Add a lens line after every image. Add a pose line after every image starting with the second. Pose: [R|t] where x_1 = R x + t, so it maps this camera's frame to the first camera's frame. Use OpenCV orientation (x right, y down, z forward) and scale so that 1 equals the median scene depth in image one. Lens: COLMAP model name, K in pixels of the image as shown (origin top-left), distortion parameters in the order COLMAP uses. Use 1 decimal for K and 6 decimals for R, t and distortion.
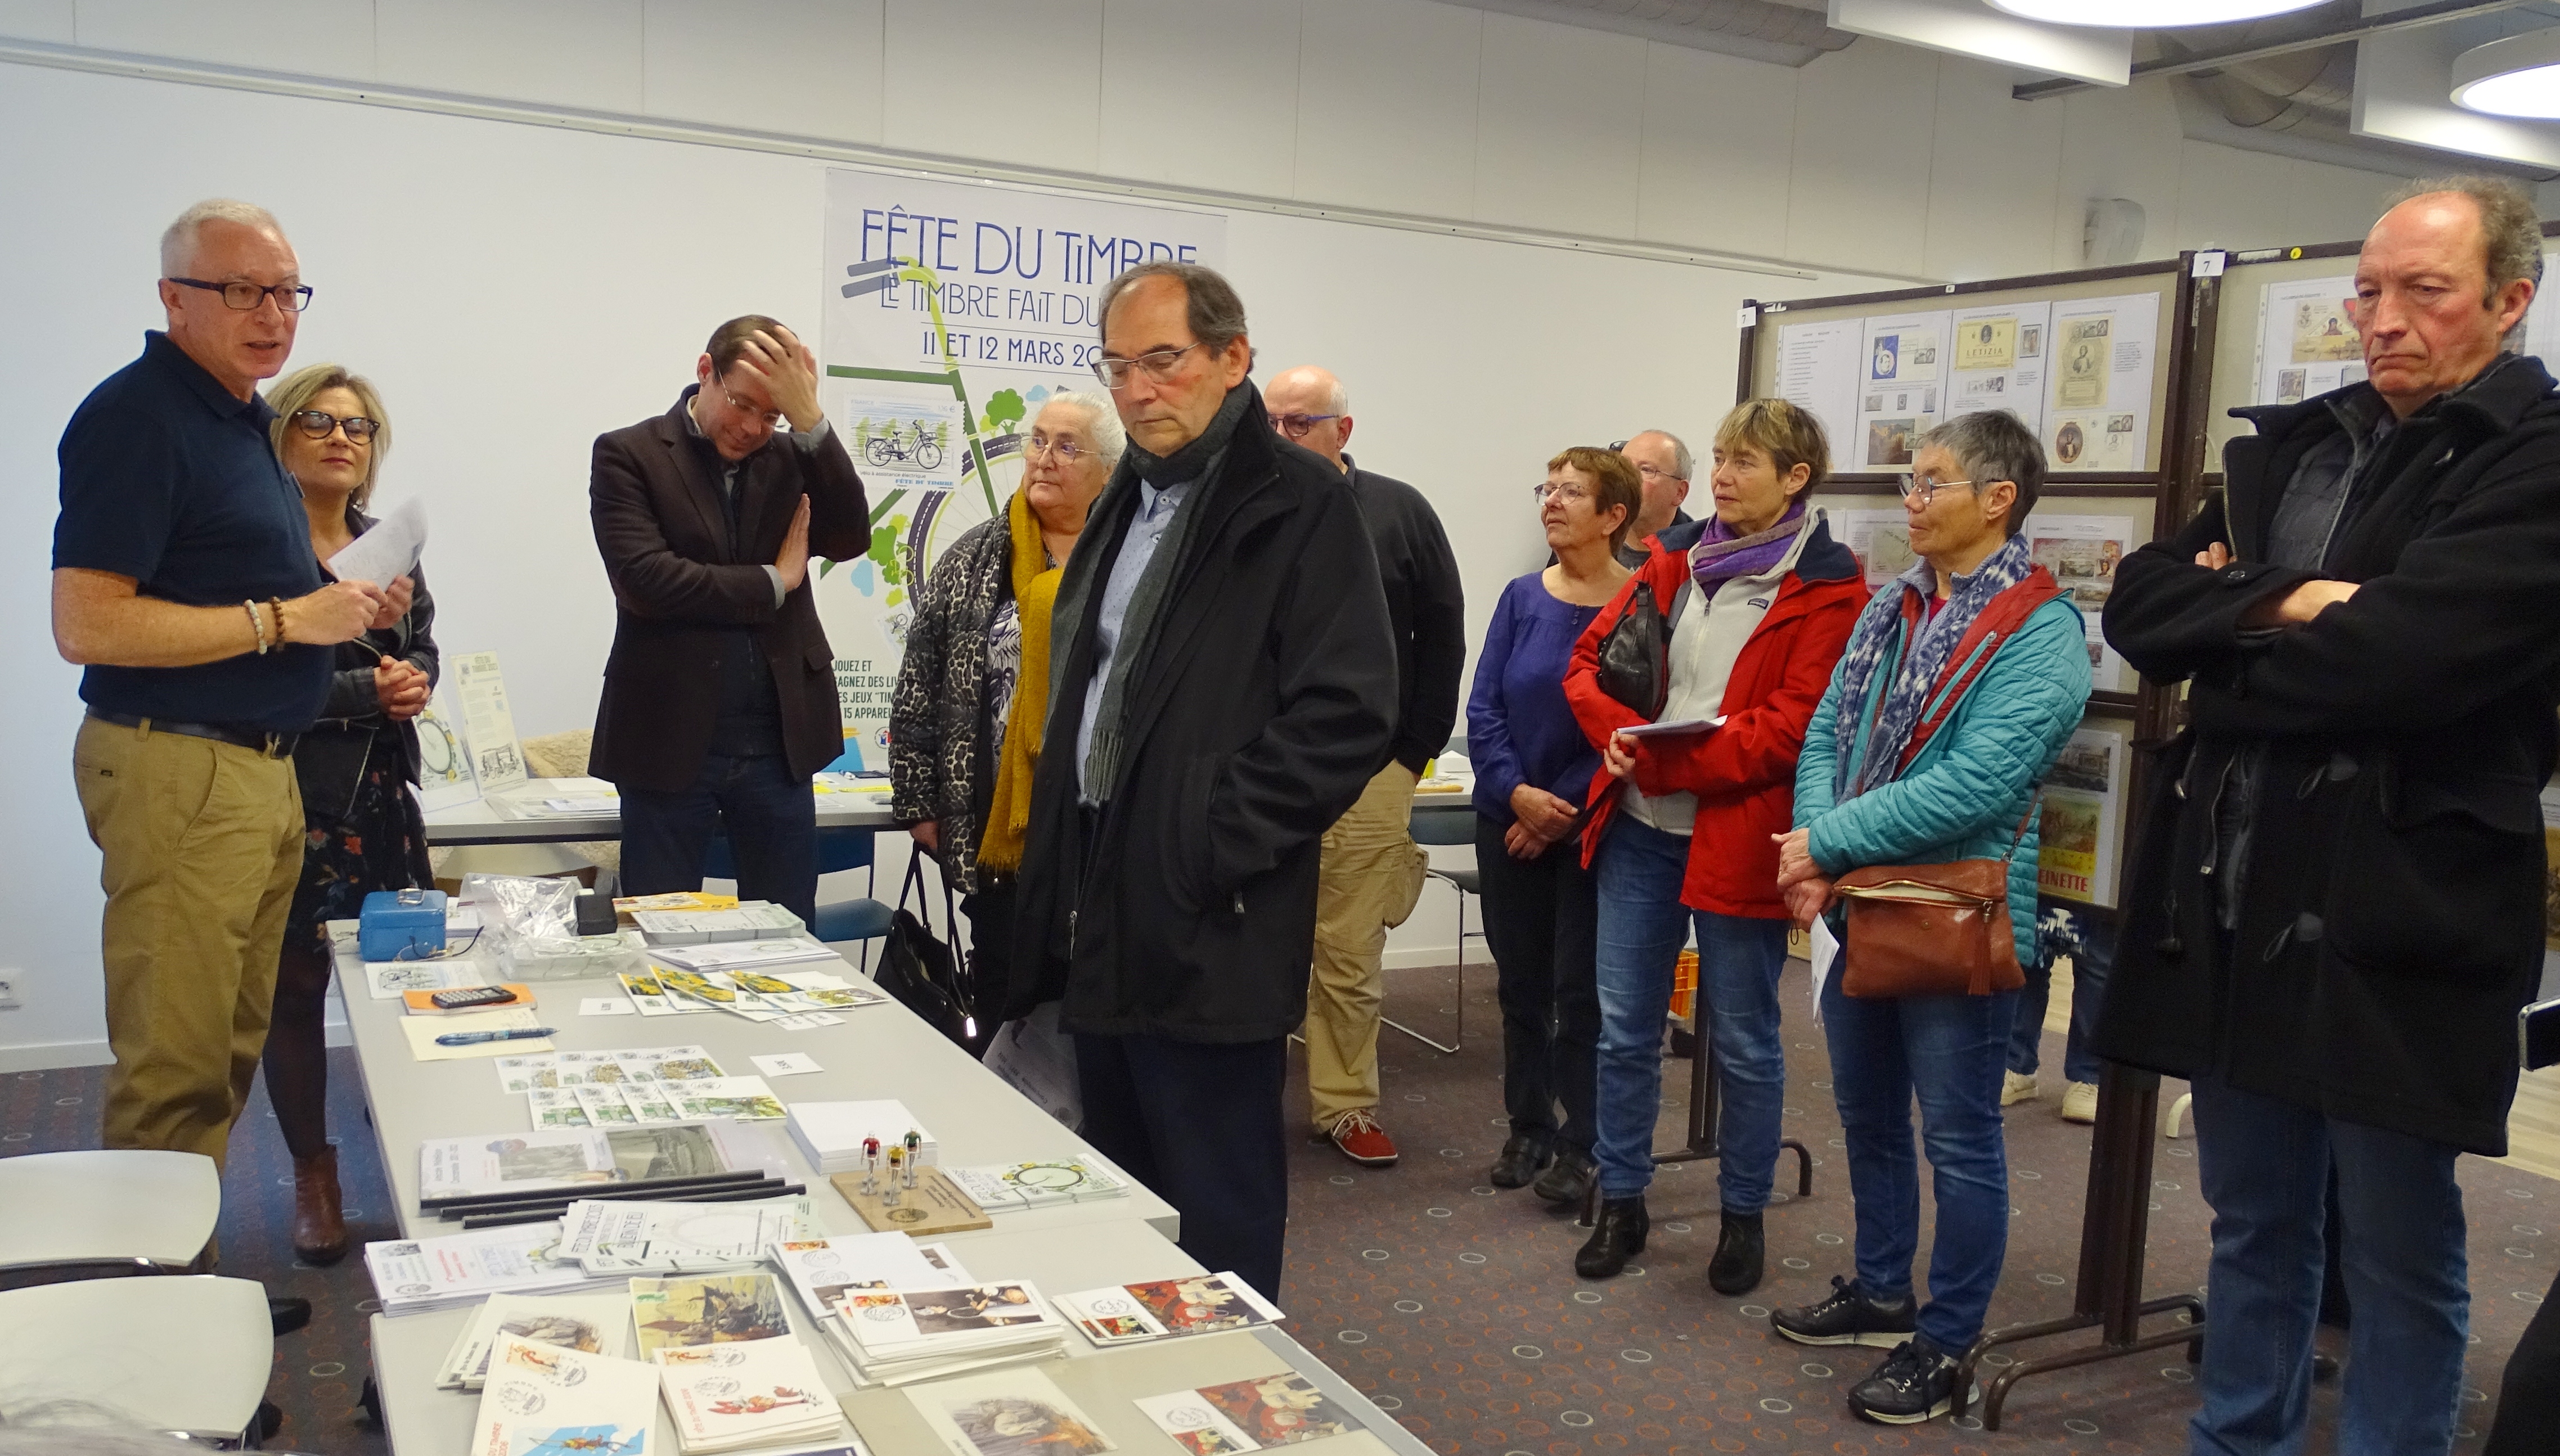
lens RADIAL K [[2080.1, 0, 1279.4], [0, 2080.1, 718.8], [0, 0, 1]] dist [0.001405, -0.001445]
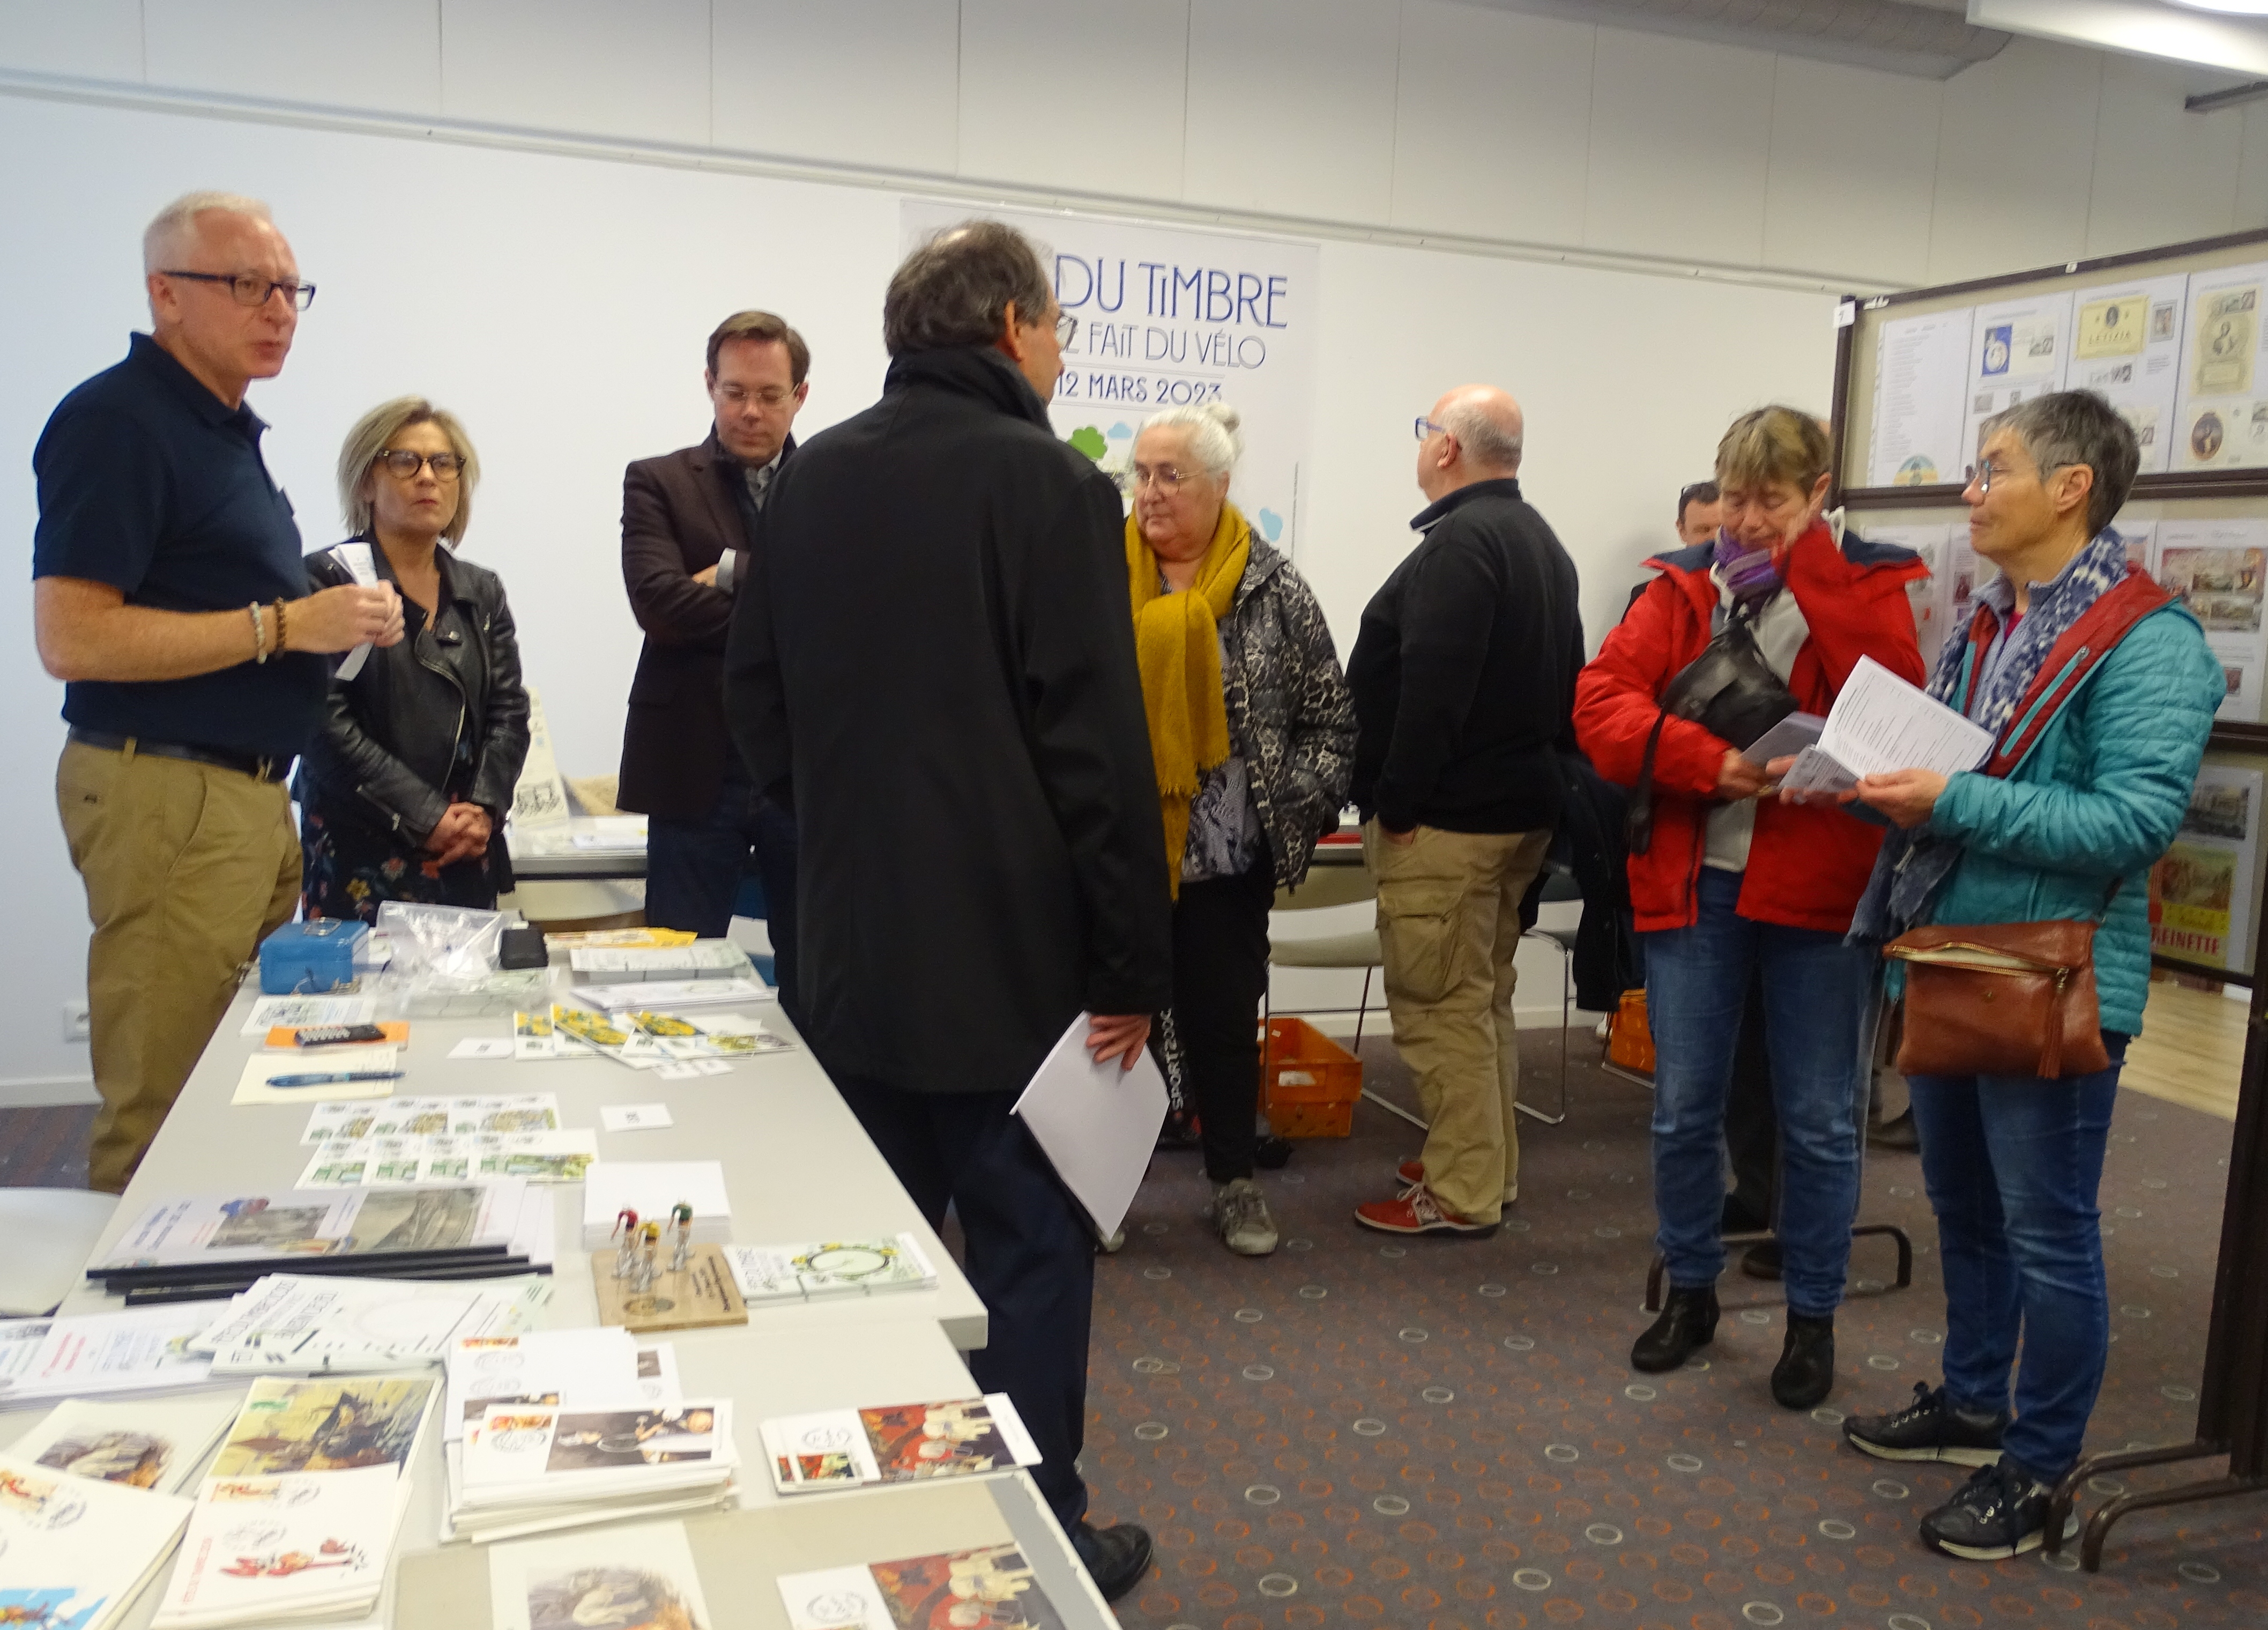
lens RADIAL K [[2009.5, 0, 1233.0], [0, 2009.5, 819.4], [0, 0, 1]] dist [0.013647, -0.004290]
pose [[0.994057, 0.008836, -0.108500, 0.073866], [-0.007070, 0.999836, 0.016650, 0.016852], [0.108629, -0.015784, 0.993957, 0.127456]]
